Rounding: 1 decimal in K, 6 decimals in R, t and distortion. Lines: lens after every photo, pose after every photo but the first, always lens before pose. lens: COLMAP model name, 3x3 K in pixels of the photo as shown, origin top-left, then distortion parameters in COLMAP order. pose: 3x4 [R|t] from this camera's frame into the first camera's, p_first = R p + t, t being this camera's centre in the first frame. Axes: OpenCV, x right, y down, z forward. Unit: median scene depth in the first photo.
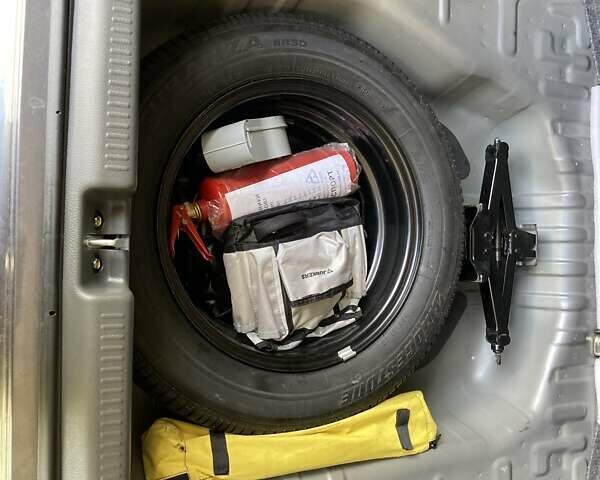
lens RADIAL K [[651.4, 0, 300.0], [0, 651.4, 240.0], [0, 0, 1]] dist [0.002234, -0.127626]
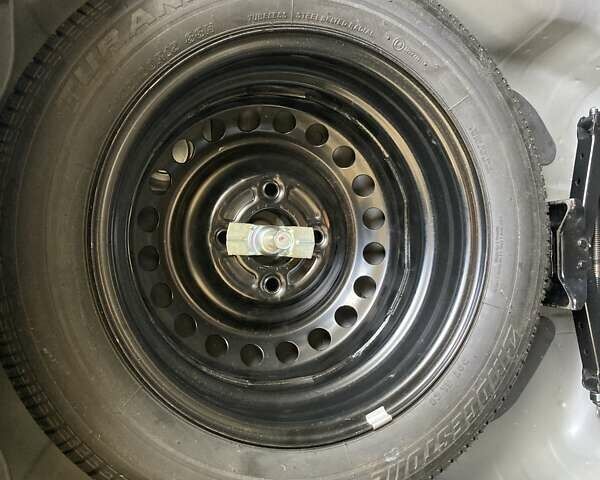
lens RADIAL K [[651.4, 0, 300.0], [0, 651.4, 240.0], [0, 0, 1]] dist [0.002234, -0.127626]
pose [[0.992121, -0.019334, -0.123781, 0.073963], [0.020169, 0.999781, 0.005494, -0.022325], [0.123647, -0.007947, 0.992294, 0.275817]]
